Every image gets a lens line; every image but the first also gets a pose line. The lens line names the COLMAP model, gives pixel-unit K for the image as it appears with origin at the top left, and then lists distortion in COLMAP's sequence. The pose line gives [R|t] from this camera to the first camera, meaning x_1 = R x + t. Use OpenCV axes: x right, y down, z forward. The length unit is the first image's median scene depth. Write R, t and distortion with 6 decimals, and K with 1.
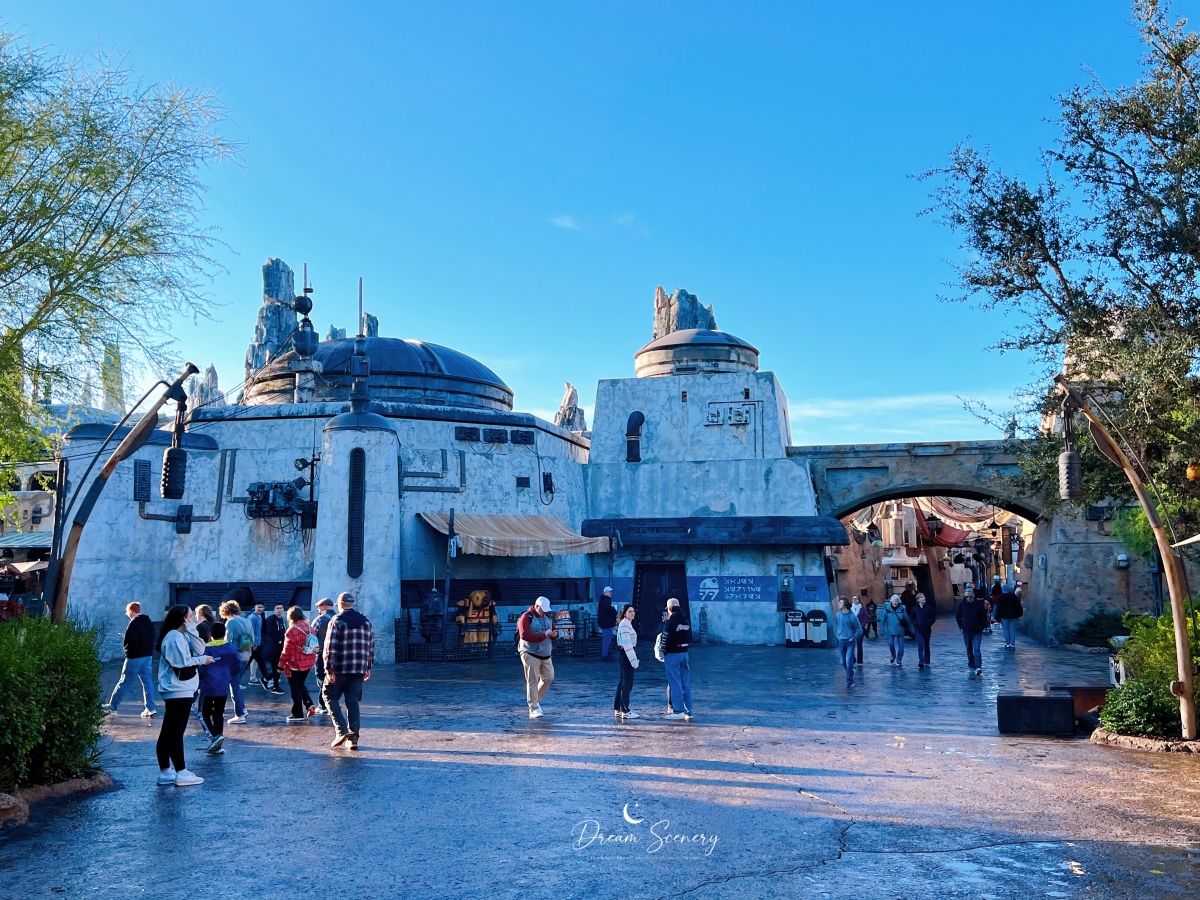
lens RADIAL K [[1156.1, 0, 596.3], [0, 1156.1, 453.6], [0, 0, 1]] dist [0.050481, 0.000000]
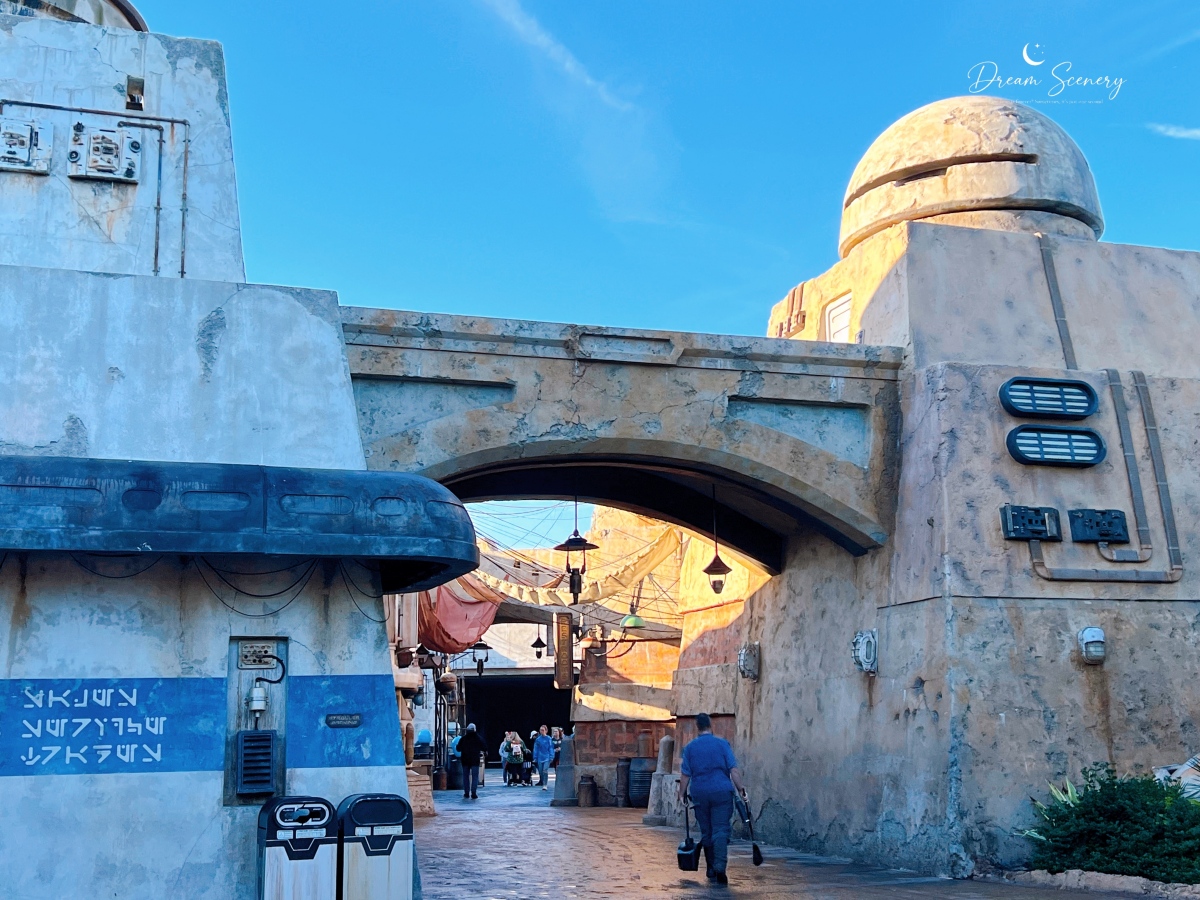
lens RADIAL K [[1491.1, 0, 593.7], [0, 1491.1, 440.8], [0, 0, 1]] dist [0.093513, 0.000000]
pose [[0.858797, 0.090267, 0.504301, 0.041934], [-0.042996, 0.993582, -0.104625, 0.082121], [-0.510509, 0.068169, 0.857166, 0.629427]]
